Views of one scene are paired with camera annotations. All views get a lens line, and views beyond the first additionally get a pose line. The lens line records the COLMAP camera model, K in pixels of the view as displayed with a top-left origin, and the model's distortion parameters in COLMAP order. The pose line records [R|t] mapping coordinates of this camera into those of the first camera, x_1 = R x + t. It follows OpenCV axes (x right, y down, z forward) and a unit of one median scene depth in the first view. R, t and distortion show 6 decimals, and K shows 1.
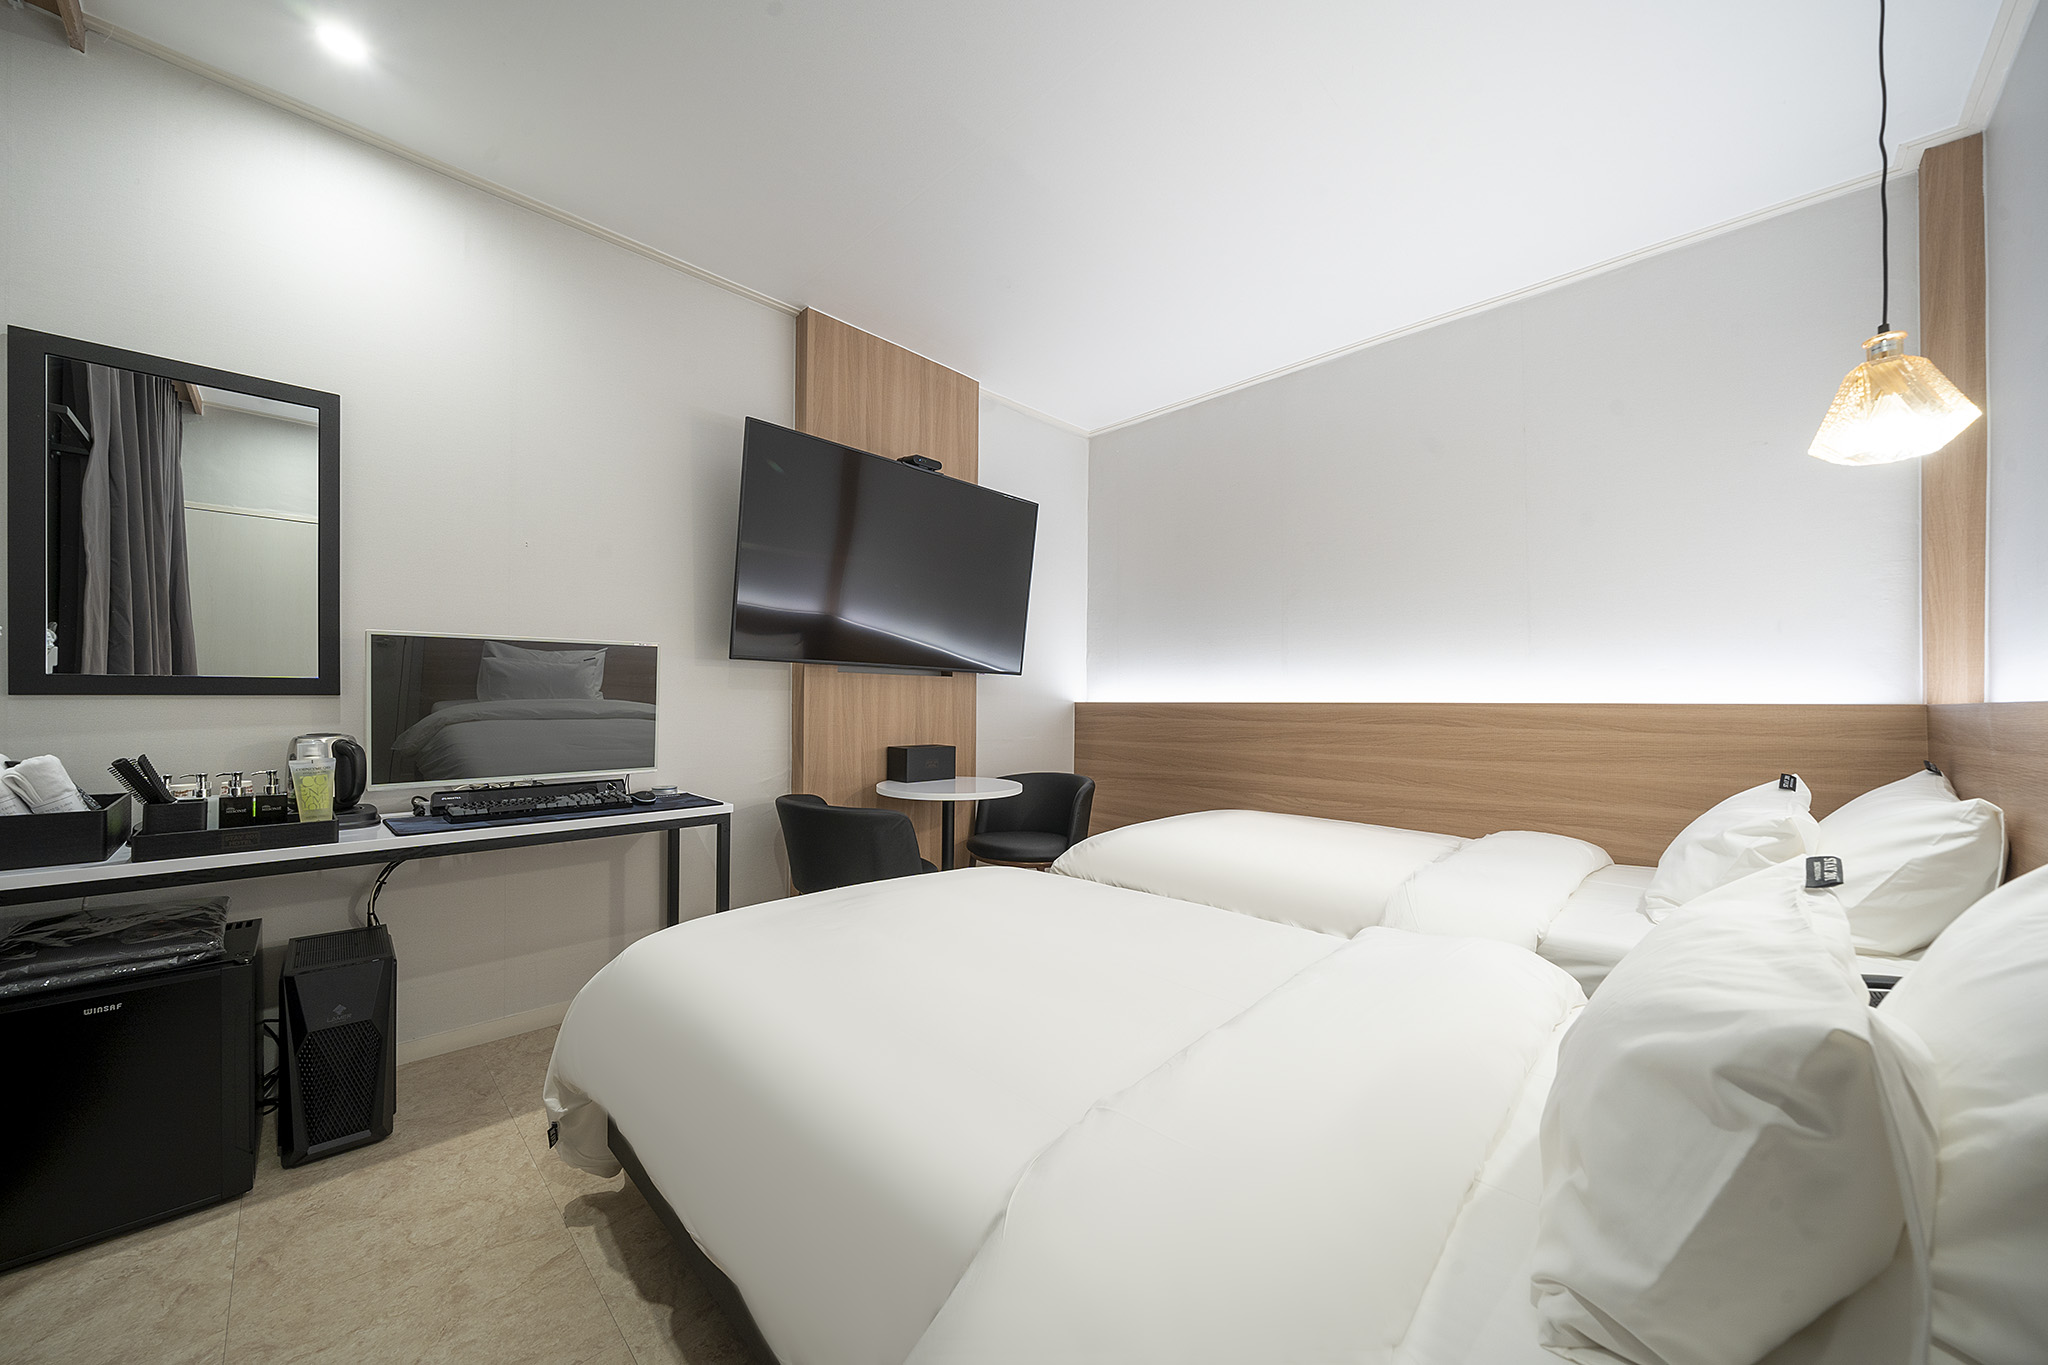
lens RADIAL K [[755.6, 0, 1015.2], [0, 755.6, 695.1], [0, 0, 1]] dist [0.010532, -0.000121]
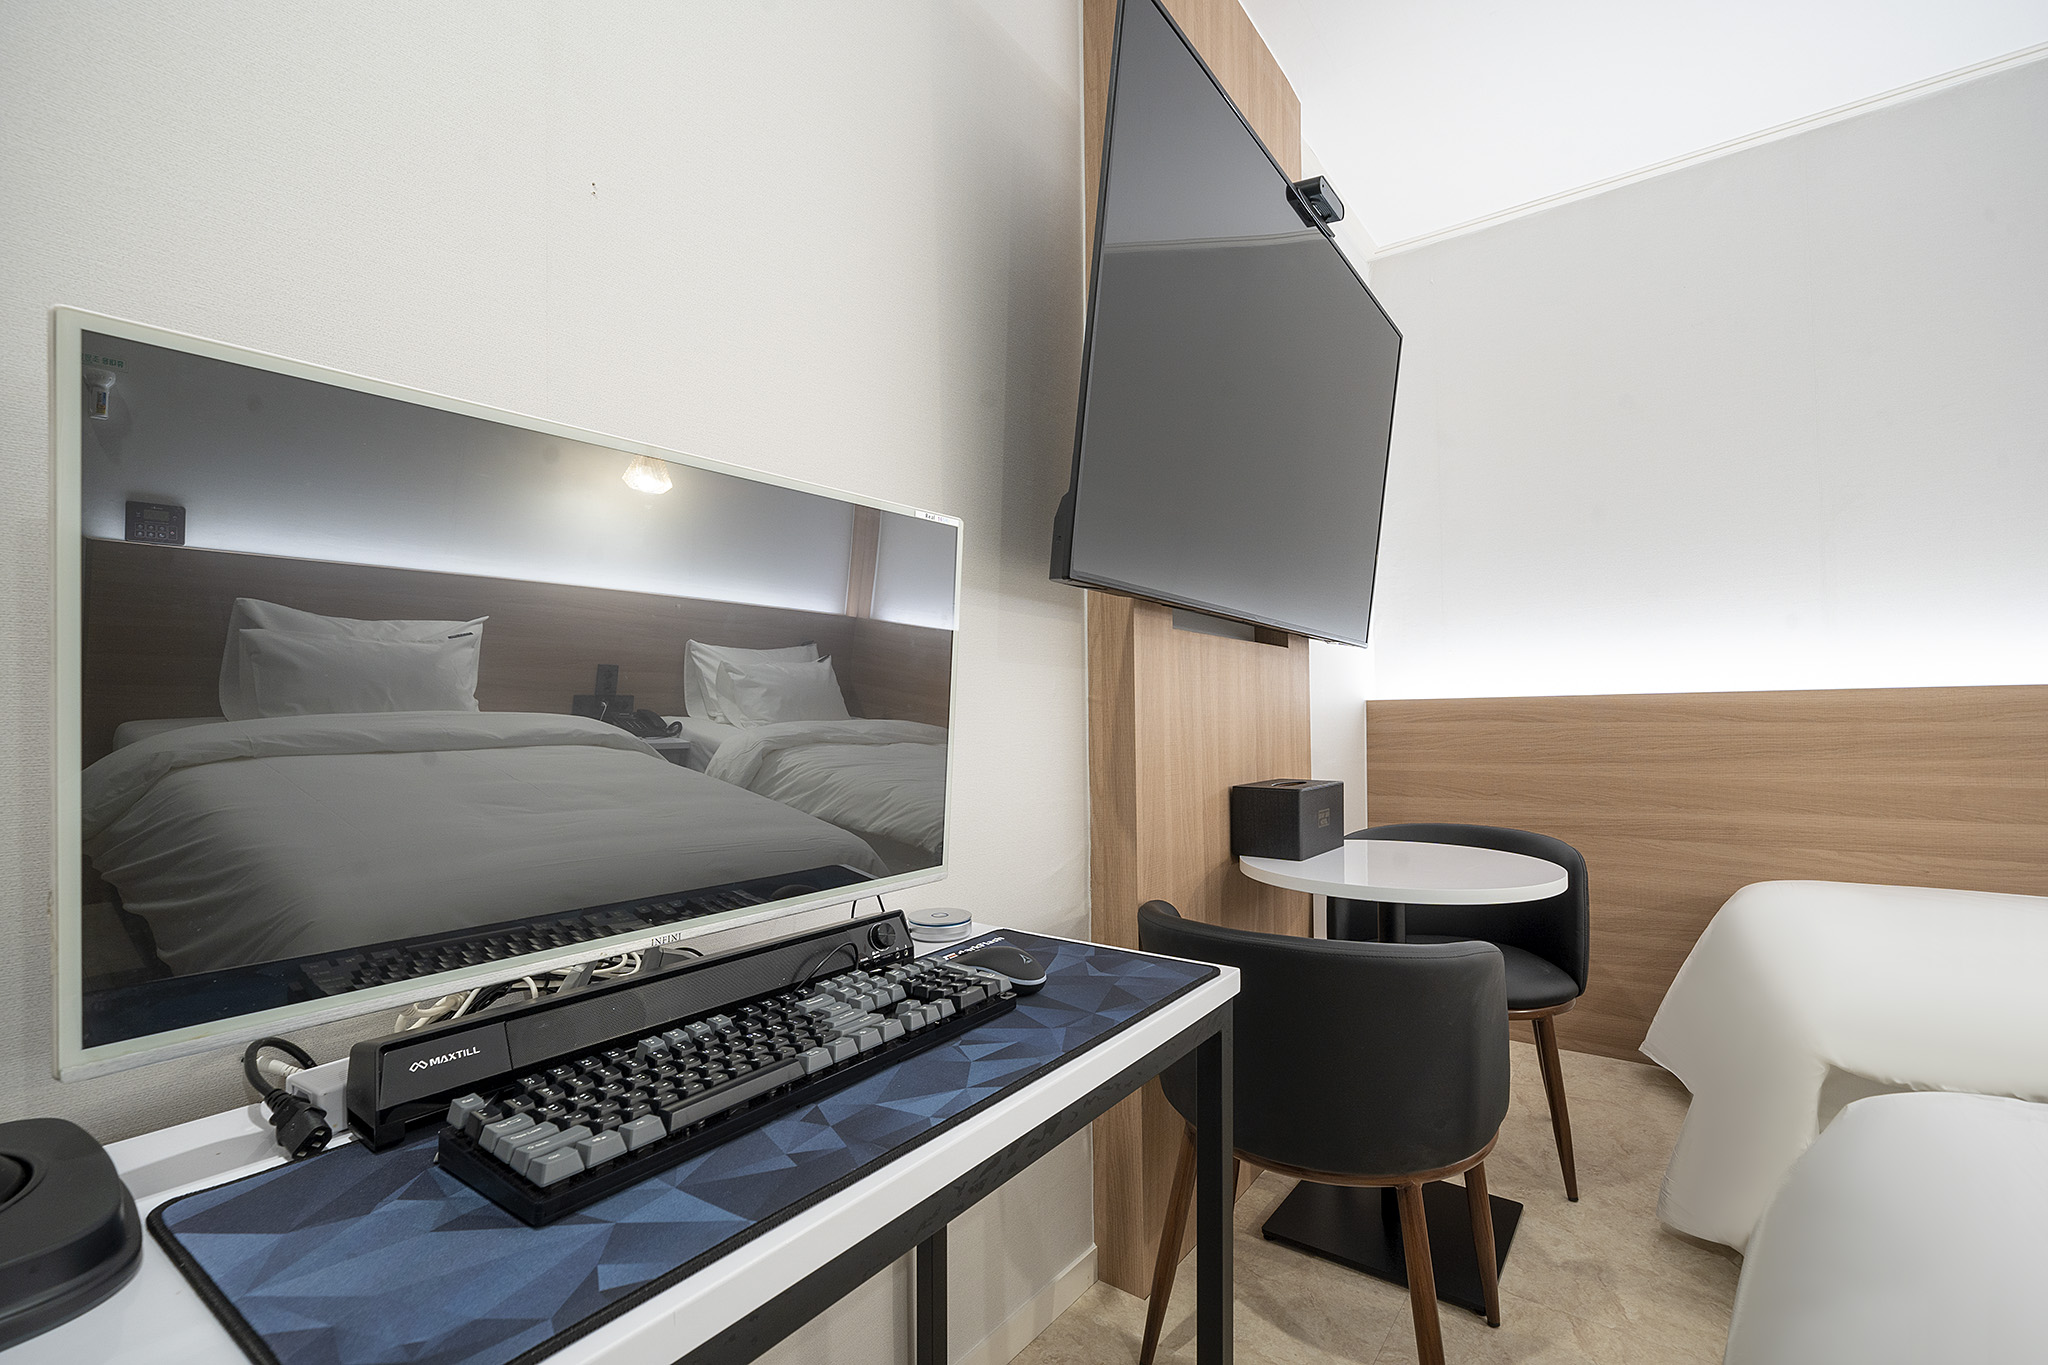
lens RADIAL K [[923.9, 0, 1023.1], [0, 923.9, 717.6], [0, 0, 1]] dist [-0.001812, -0.000343]
pose [[0.987944, -0.022983, 0.153099, -0.285437], [0.019152, 0.999466, 0.026457, 0.000282], [-0.153625, -0.023206, 0.987857, 0.315423]]
